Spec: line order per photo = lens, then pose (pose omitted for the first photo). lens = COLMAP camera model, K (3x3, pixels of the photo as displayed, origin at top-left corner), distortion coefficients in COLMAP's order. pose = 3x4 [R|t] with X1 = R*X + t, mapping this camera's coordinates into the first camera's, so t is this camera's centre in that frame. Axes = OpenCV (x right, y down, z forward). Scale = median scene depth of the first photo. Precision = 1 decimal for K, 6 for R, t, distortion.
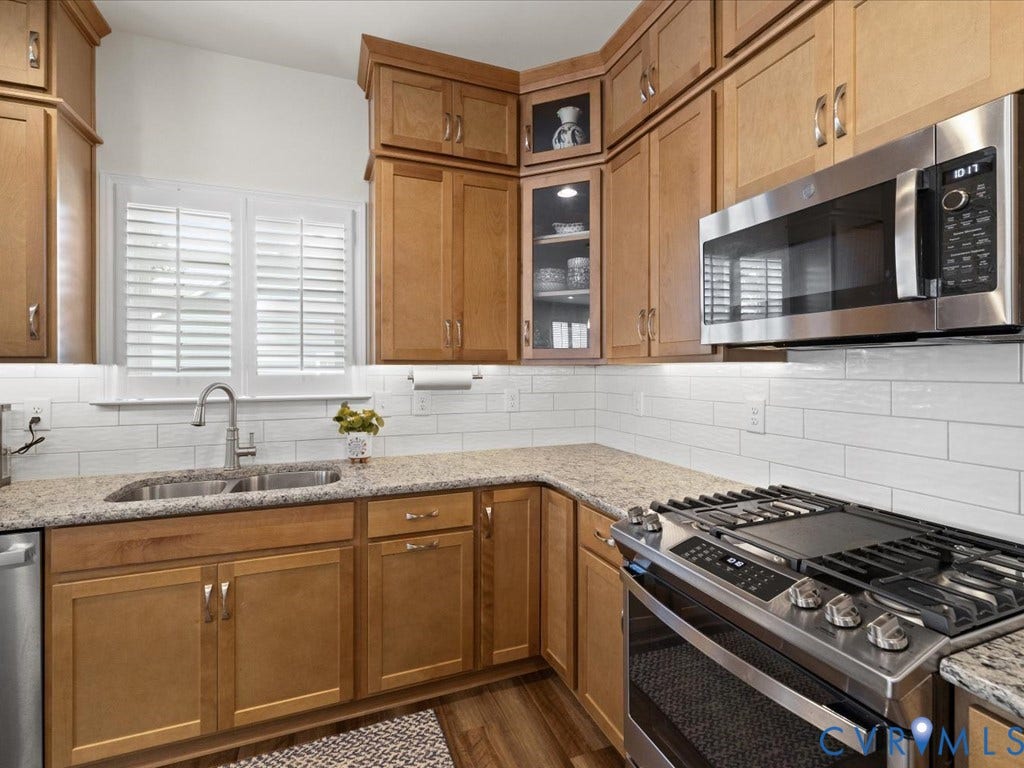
lens RADIAL K [[487.9, 0, 515.2], [0, 487.9, 372.4], [0, 0, 1]] dist [-0.000589, -0.000348]
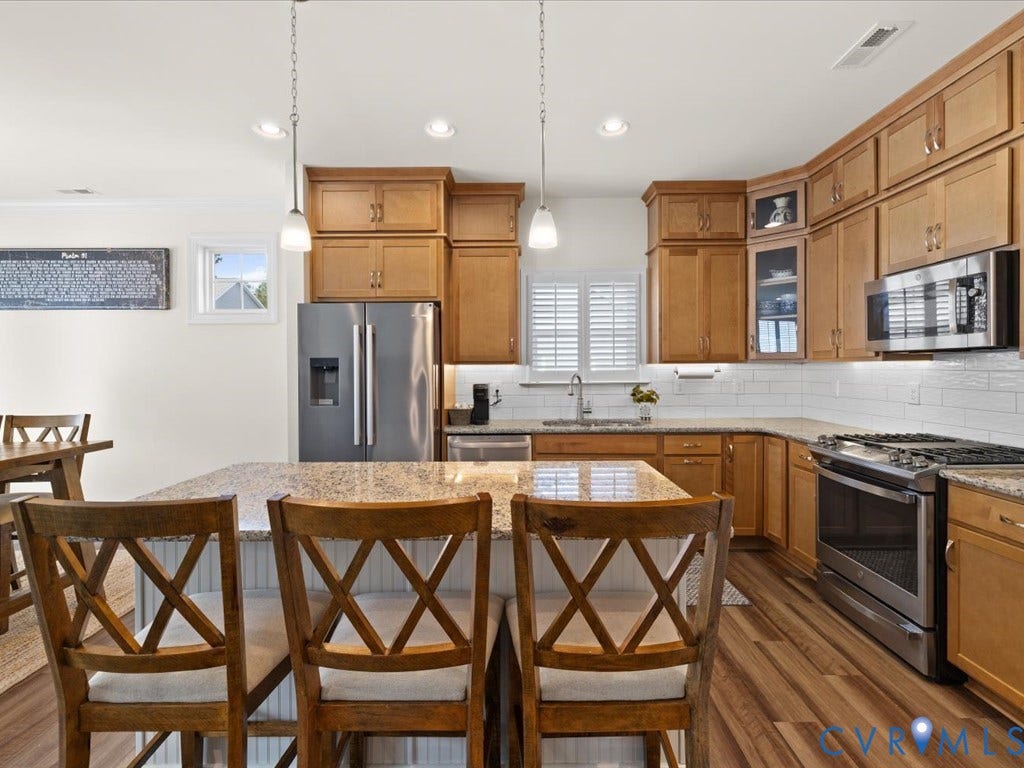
lens RADIAL K [[487.9, 0, 515.2], [0, 487.9, 372.4], [0, 0, 1]] dist [-0.000589, -0.000348]
pose [[0.929436, -0.000737, -0.368983, -0.113343], [0.002437, 0.999988, 0.004140, 0.006901], [0.368976, -0.004747, 0.929427, -0.813412]]
